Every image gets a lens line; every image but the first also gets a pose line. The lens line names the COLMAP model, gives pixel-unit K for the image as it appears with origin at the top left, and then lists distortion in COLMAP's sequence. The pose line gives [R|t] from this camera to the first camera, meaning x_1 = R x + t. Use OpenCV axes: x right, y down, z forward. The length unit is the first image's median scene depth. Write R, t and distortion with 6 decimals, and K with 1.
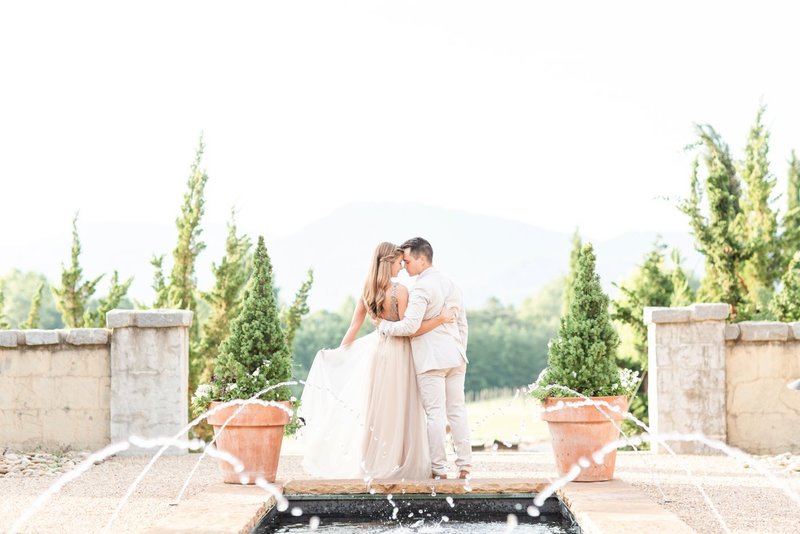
lens RADIAL K [[1838.3, 0, 400.0], [0, 1838.3, 267.0], [0, 0, 1]] dist [0.000634, 0.119134]
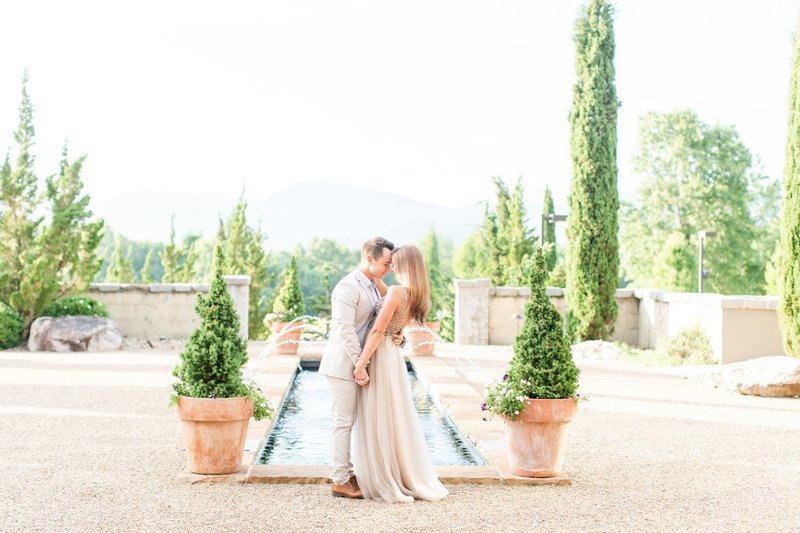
lens RADIAL K [[1185.0, 0, 400.0], [0, 1185.0, 266.5], [0, 0, 1]] dist [0.014549, 0.029587]
pose [[0.997832, 0.020696, 0.062475, -0.023674], [-0.023158, 0.998973, 0.038944, -0.048793], [-0.061605, -0.040307, 0.997286, -0.436492]]
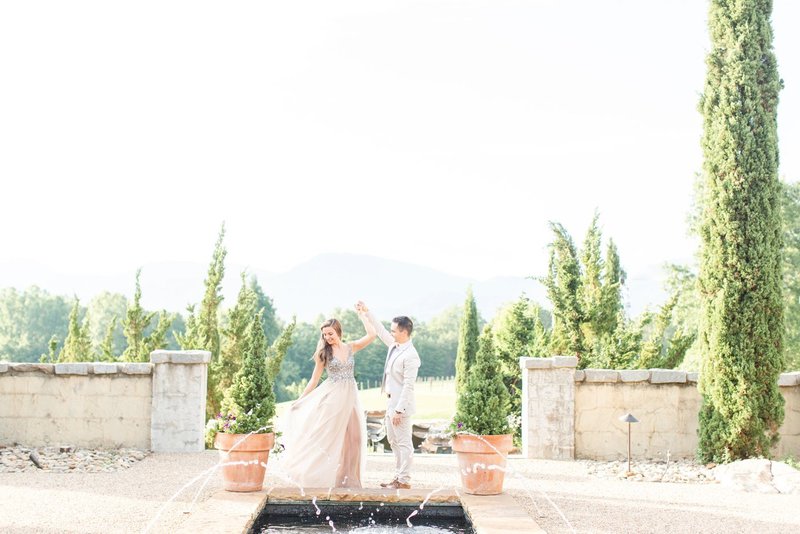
lens RADIAL K [[1156.8, 0, 400.0], [0, 1156.8, 267.0], [0, 0, 1]] dist [0.004253, 0.060573]
pose [[0.998875, 0.026083, 0.039605, -0.001445], [-0.025179, 0.999415, -0.023157, -0.026087], [-0.040186, 0.022134, 0.998947, 0.080588]]
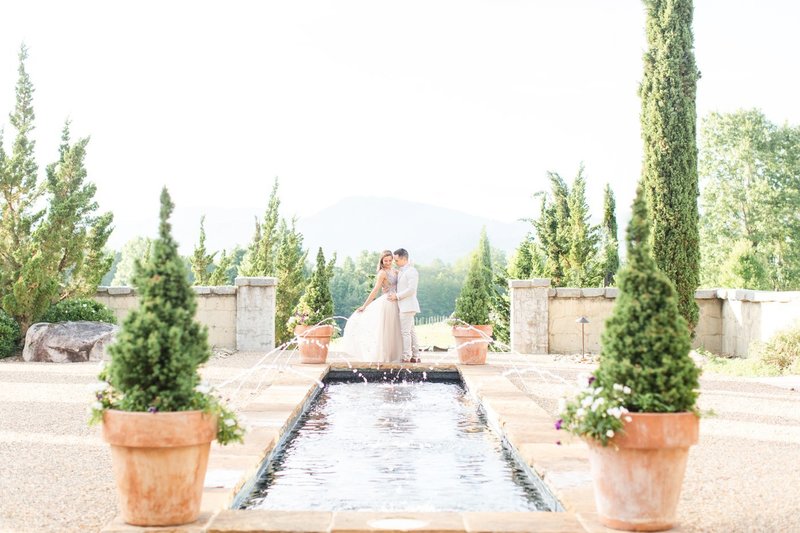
lens RADIAL K [[1185.0, 0, 400.0], [0, 1185.0, 266.5], [0, 0, 1]] dist [0.014549, 0.029587]
pose [[0.999721, 0.015111, 0.018138, -0.006551], [-0.015566, 0.999561, 0.025224, -0.022075], [-0.017749, -0.025499, 0.999517, -0.265682]]
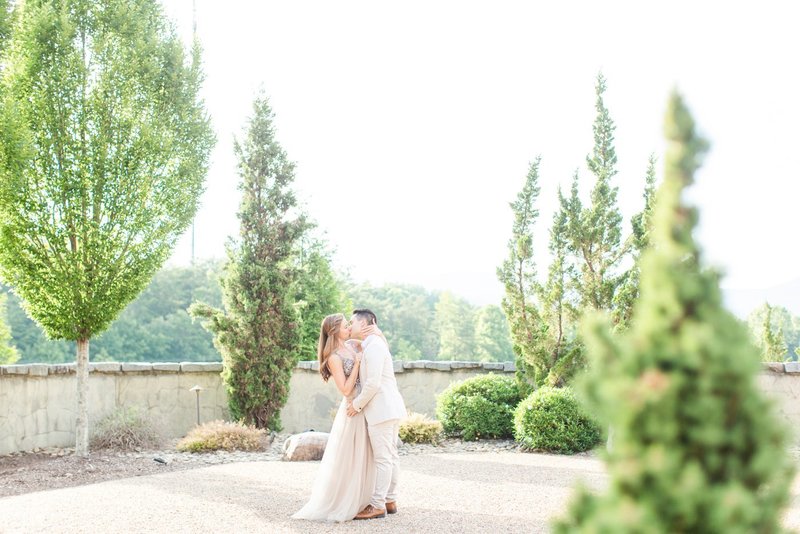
lens RADIAL K [[1185.0, 0, 400.0], [0, 1185.0, 267.0], [0, 0, 1]] dist [0.014549, 0.029587]
pose [[0.877802, -0.029067, -0.478142, -0.041292], [0.015007, 0.999336, -0.033200, -0.015730], [0.478789, 0.021968, 0.877655, -0.015640]]
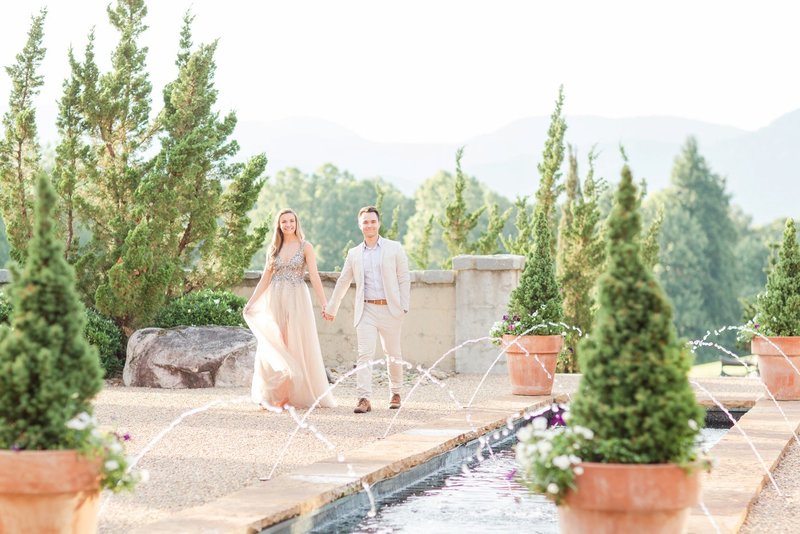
lens RADIAL K [[2148.6, 0, 400.0], [0, 2148.6, 267.0], [0, 0, 1]] dist [0.052074, -0.204913]
pose [[0.972859, 0.012103, -0.231081, 0.137128], [-0.000566, 0.998753, 0.049927, -0.040223], [0.231397, -0.048441, 0.971653, -0.401486]]
